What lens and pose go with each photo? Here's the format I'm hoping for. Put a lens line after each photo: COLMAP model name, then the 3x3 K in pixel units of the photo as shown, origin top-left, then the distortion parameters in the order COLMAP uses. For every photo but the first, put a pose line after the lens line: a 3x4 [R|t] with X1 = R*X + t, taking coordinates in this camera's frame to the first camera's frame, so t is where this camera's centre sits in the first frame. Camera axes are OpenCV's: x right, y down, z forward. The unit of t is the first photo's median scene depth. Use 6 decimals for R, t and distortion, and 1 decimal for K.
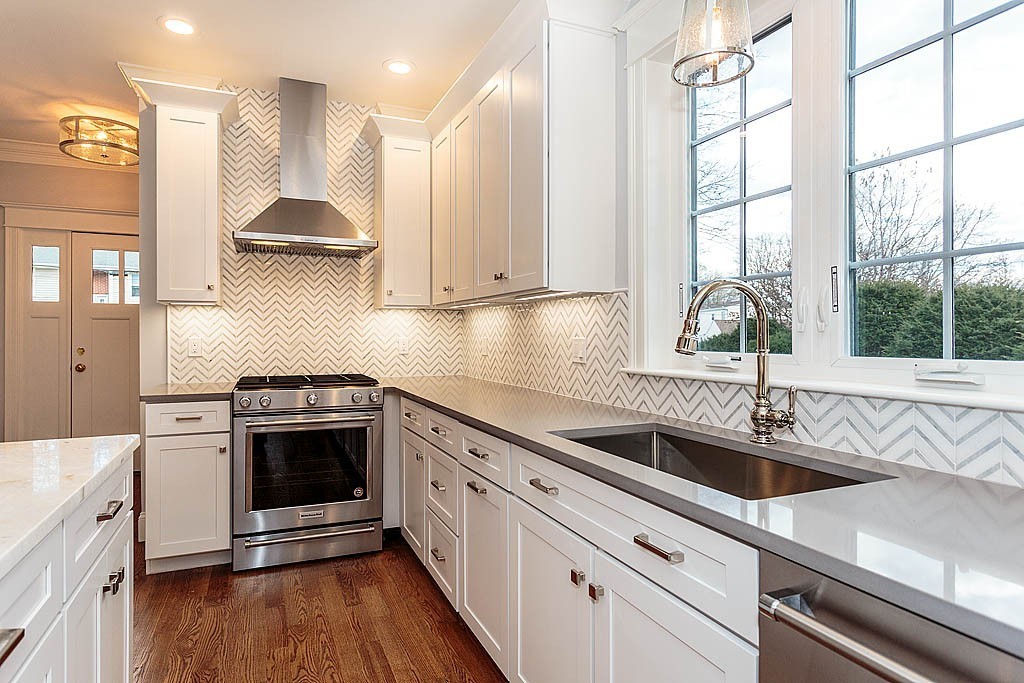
lens RADIAL K [[557.7, 0, 474.2], [0, 557.7, 332.9], [0, 0, 1]] dist [-0.003045, -0.000436]
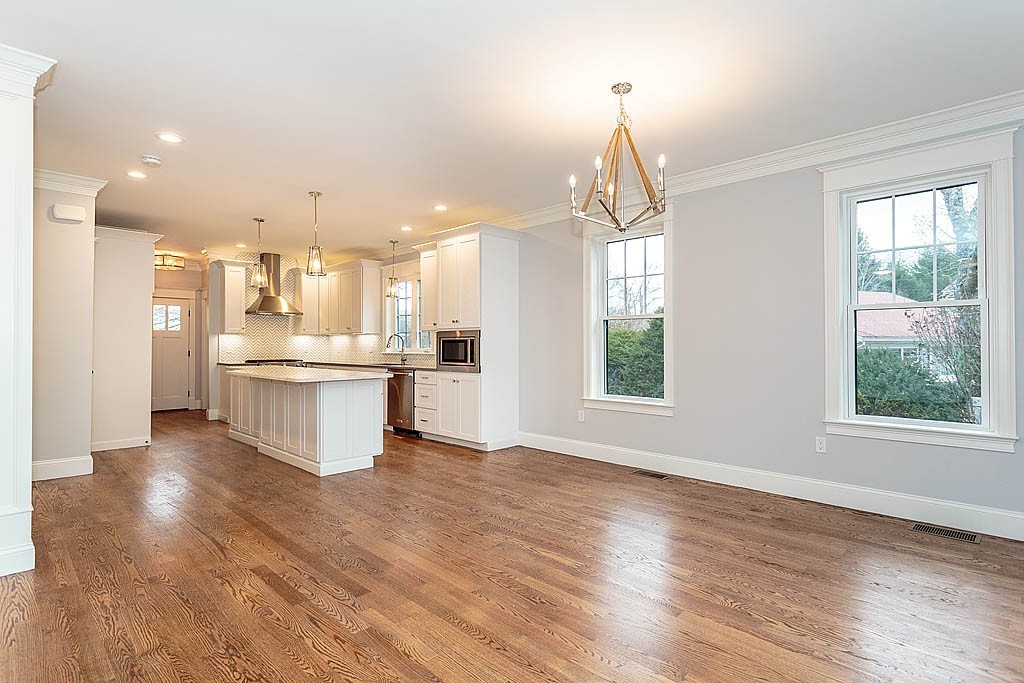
lens RADIAL K [[496.2, 0, 512.0], [0, 496.2, 341.5], [0, 0, 1]] dist [-0.020664, 0.000357]
pose [[0.908223, 0.001161, 0.418486, -0.275196], [0.000117, 0.999995, -0.003030, -0.004076], [-0.418487, 0.002801, 0.908218, -1.937761]]
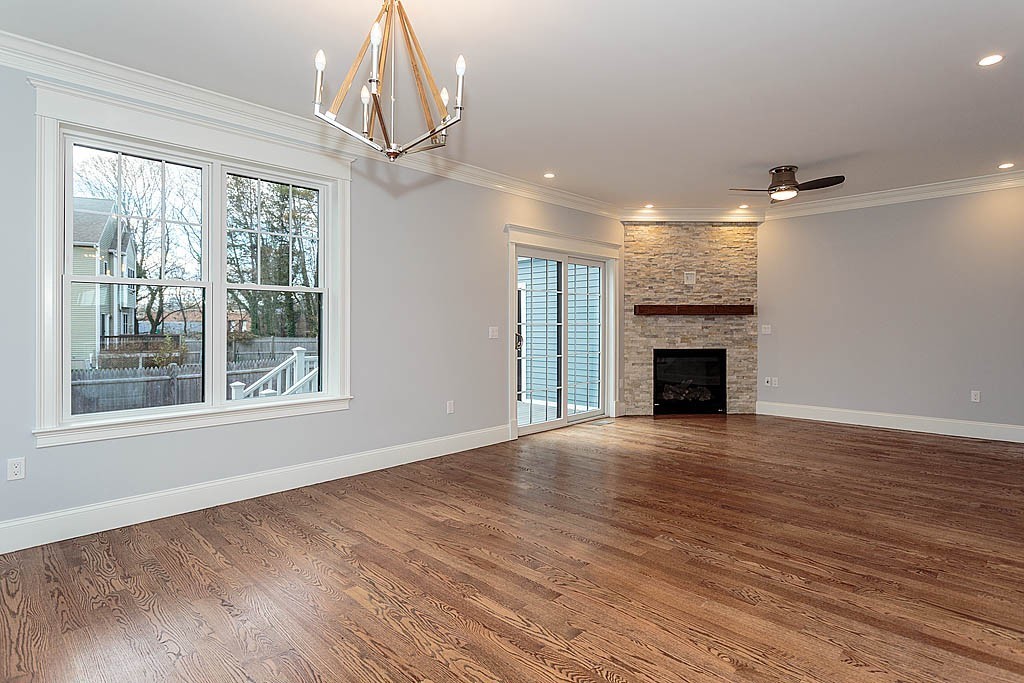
lens RADIAL K [[552.6, 0, 515.9], [0, 552.6, 337.9], [0, 0, 1]] dist [-0.002721, -0.000238]
pose [[-0.914200, 0.013454, -0.405040, 0.438968], [0.005860, 0.999783, 0.019983, -0.003859], [0.405221, 0.015895, -0.914081, -0.483030]]
